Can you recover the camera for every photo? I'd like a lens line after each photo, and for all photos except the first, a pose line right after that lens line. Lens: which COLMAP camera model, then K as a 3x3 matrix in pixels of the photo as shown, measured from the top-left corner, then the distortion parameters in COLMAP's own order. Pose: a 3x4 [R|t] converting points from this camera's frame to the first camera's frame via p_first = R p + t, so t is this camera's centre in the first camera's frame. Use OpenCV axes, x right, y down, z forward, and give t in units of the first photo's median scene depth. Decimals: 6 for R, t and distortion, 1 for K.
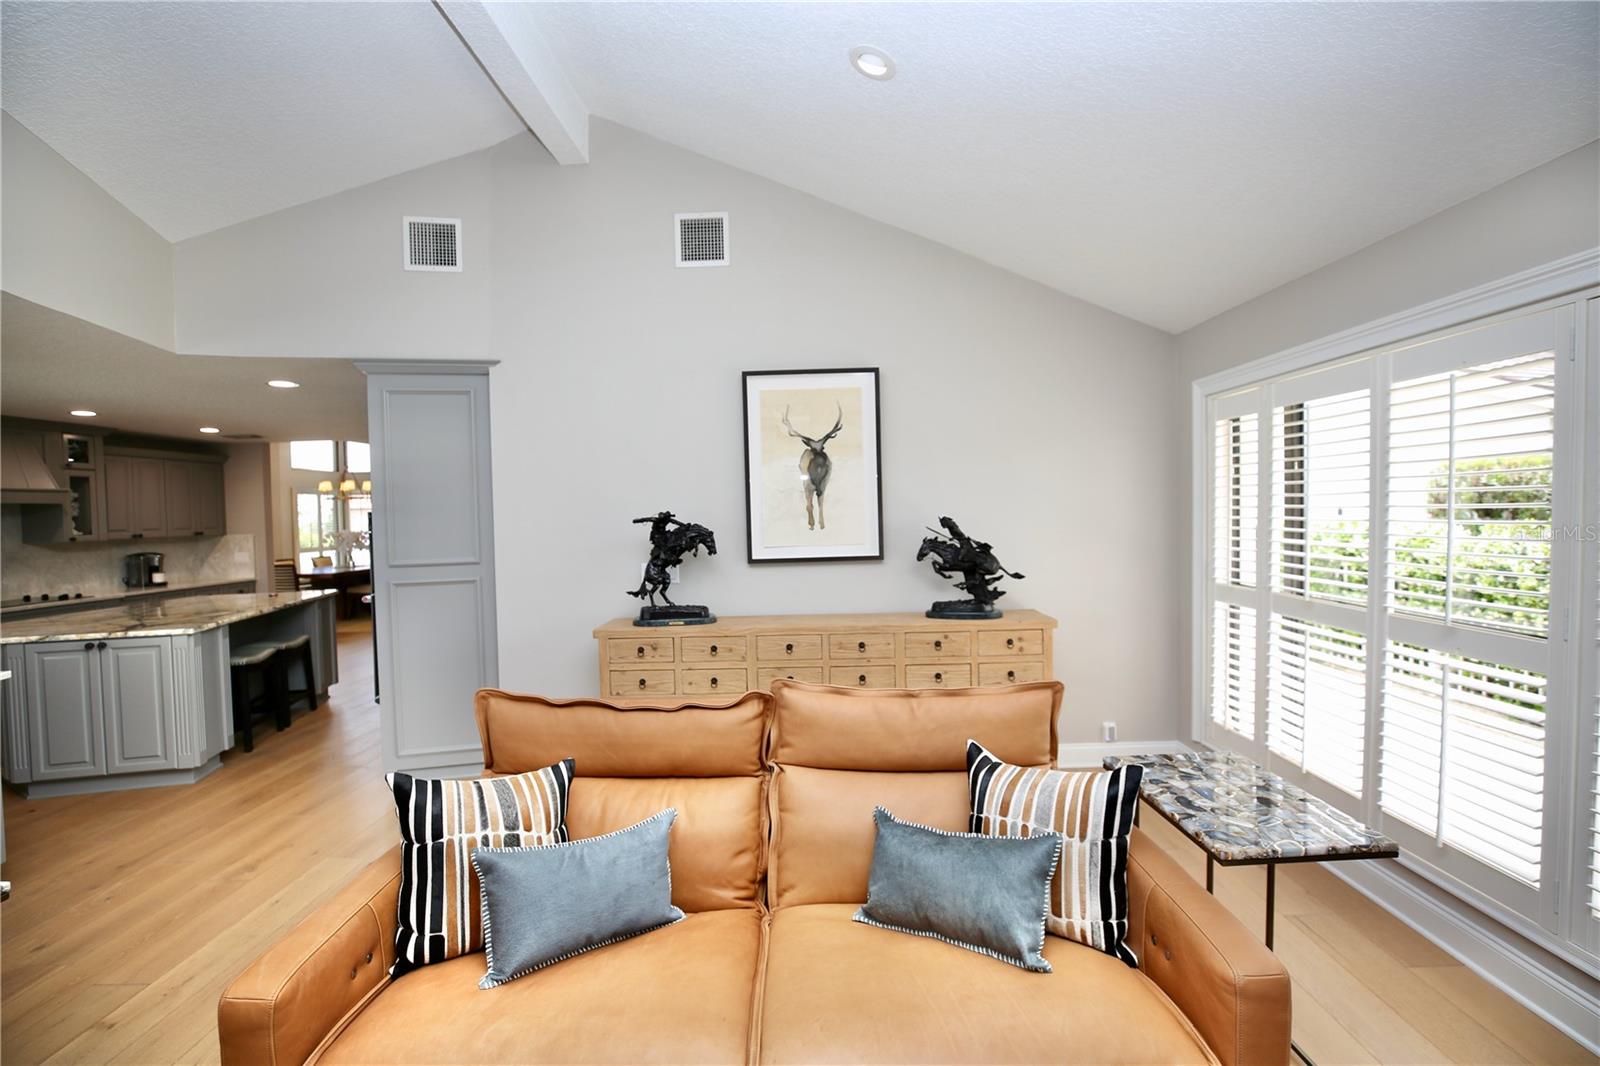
lens RADIAL K [[726.9, 0, 801.0], [0, 726.9, 532.6], [0, 0, 1]] dist [-0.045549, 0.013715]
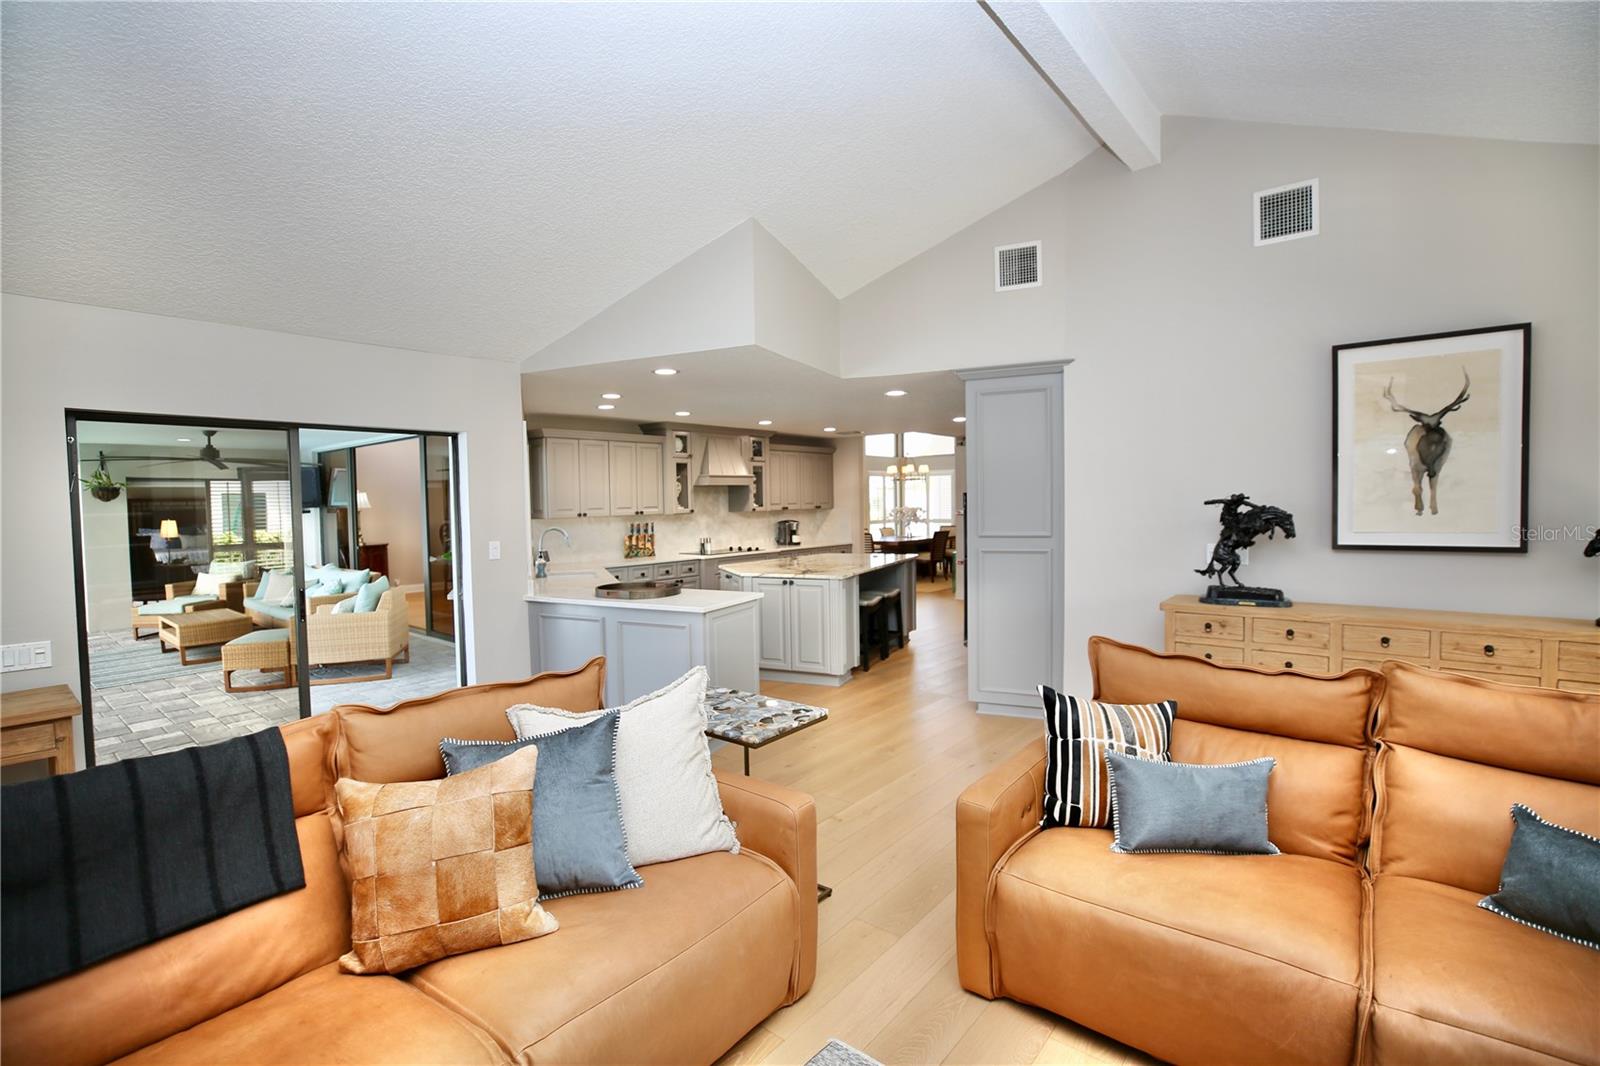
lens RADIAL K [[726.9, 0, 800.2], [0, 726.9, 531.9], [0, 0, 1]] dist [-0.045549, 0.013715]
pose [[0.778674, 0.037273, -0.626320, -0.032813], [-0.019742, 0.999195, 0.034920, 0.001445], [0.627118, -0.014826, 0.778783, -0.160816]]
